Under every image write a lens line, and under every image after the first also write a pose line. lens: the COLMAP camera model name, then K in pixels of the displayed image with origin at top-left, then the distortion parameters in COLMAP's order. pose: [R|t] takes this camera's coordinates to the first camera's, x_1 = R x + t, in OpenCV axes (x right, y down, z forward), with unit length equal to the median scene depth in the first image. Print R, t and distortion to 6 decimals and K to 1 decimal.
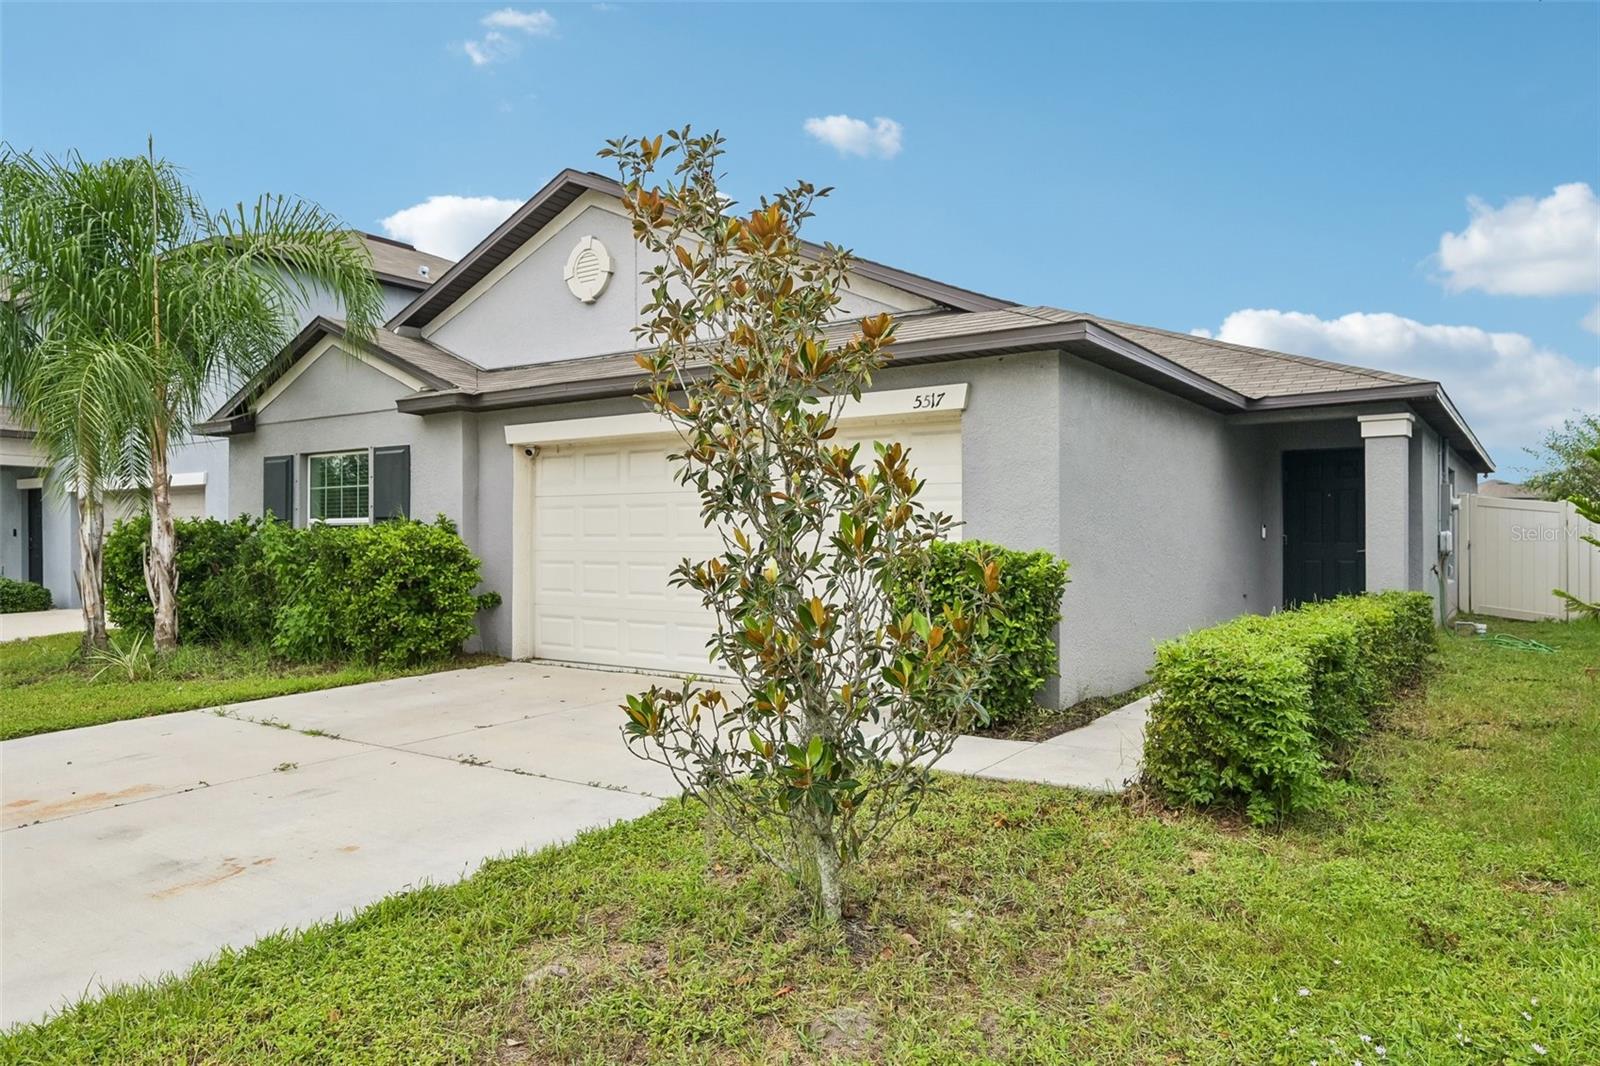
lens RADIAL K [[1046.3, 0, 800.6], [0, 1046.3, 528.8], [0, 0, 1]] dist [-0.005720, -0.006754]
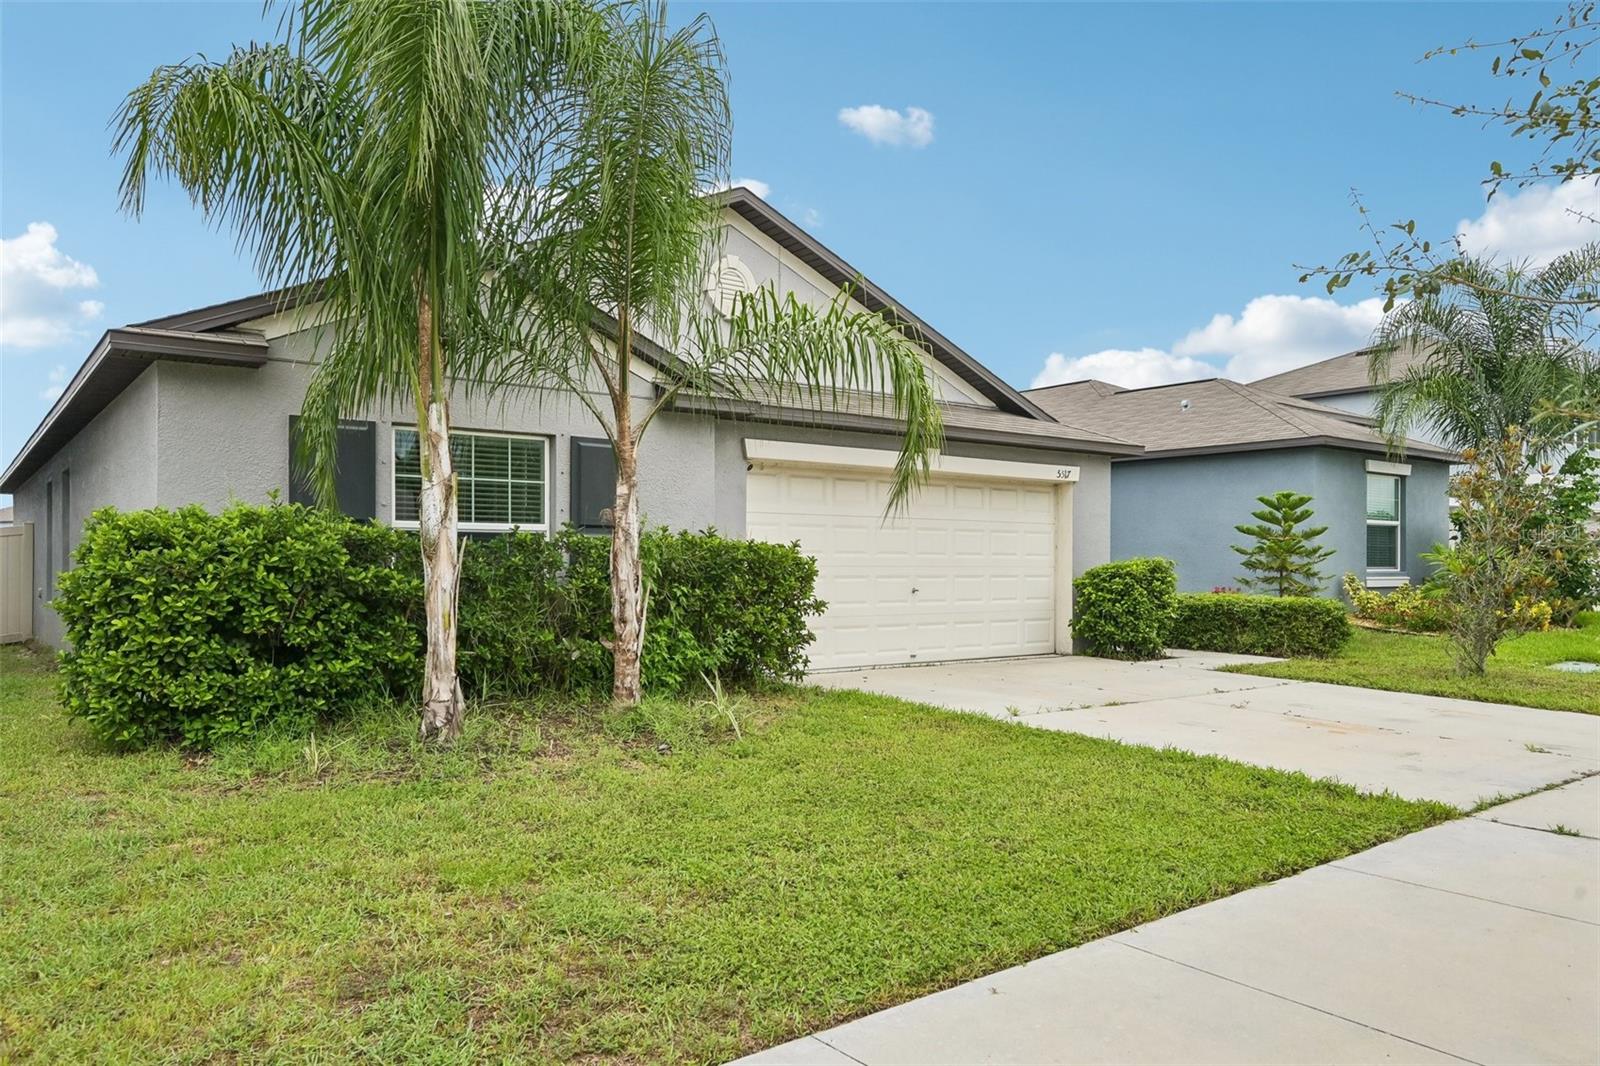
lens RADIAL K [[1135.6, 0, 800.2], [0, 1135.6, 541.6], [0, 0, 1]] dist [-0.003307, -0.000205]
pose [[0.304718, 0.019543, 0.952242, -1.281686], [-0.012782, 0.999783, -0.016428, 0.014933], [-0.952357, -0.007166, 0.304902, 0.627949]]
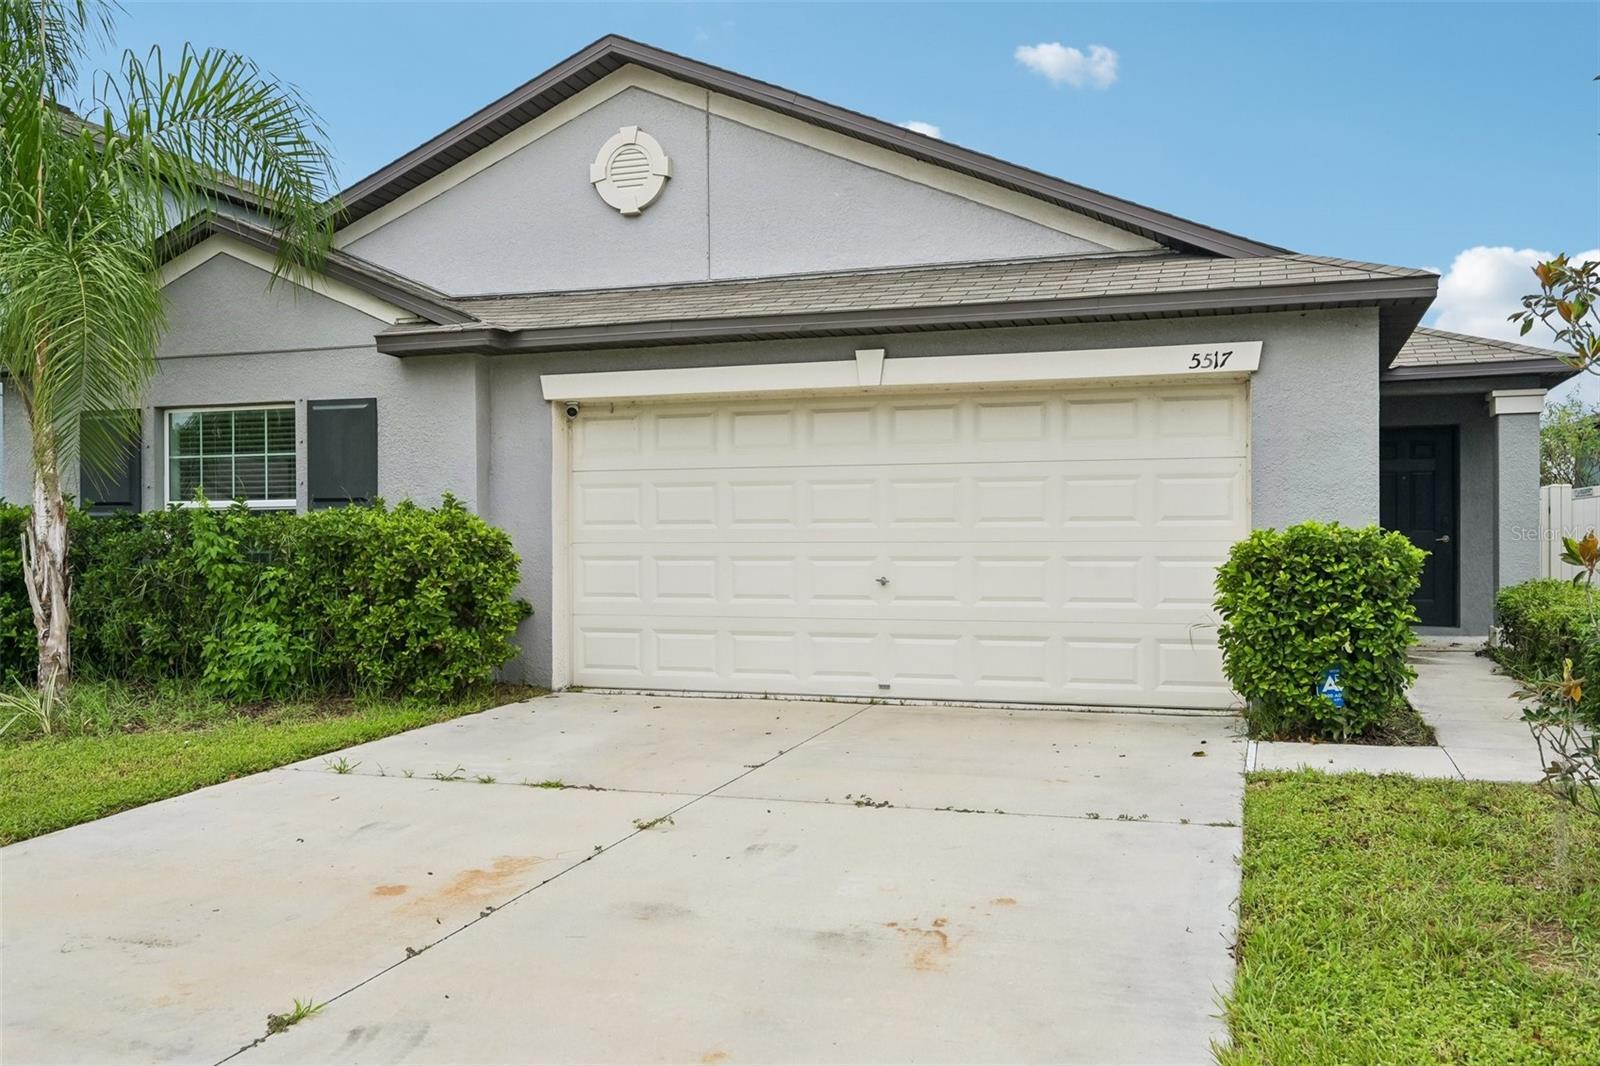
lens RADIAL K [[1362.2, 0, 800.8], [0, 1362.2, 539.7], [0, 0, 1]] dist [-0.010927, -0.002749]
pose [[0.962261, -0.004905, 0.272085, -0.369637], [0.001887, 0.999934, 0.011353, 0.007723], [-0.272122, -0.010411, 0.962206, 0.018874]]
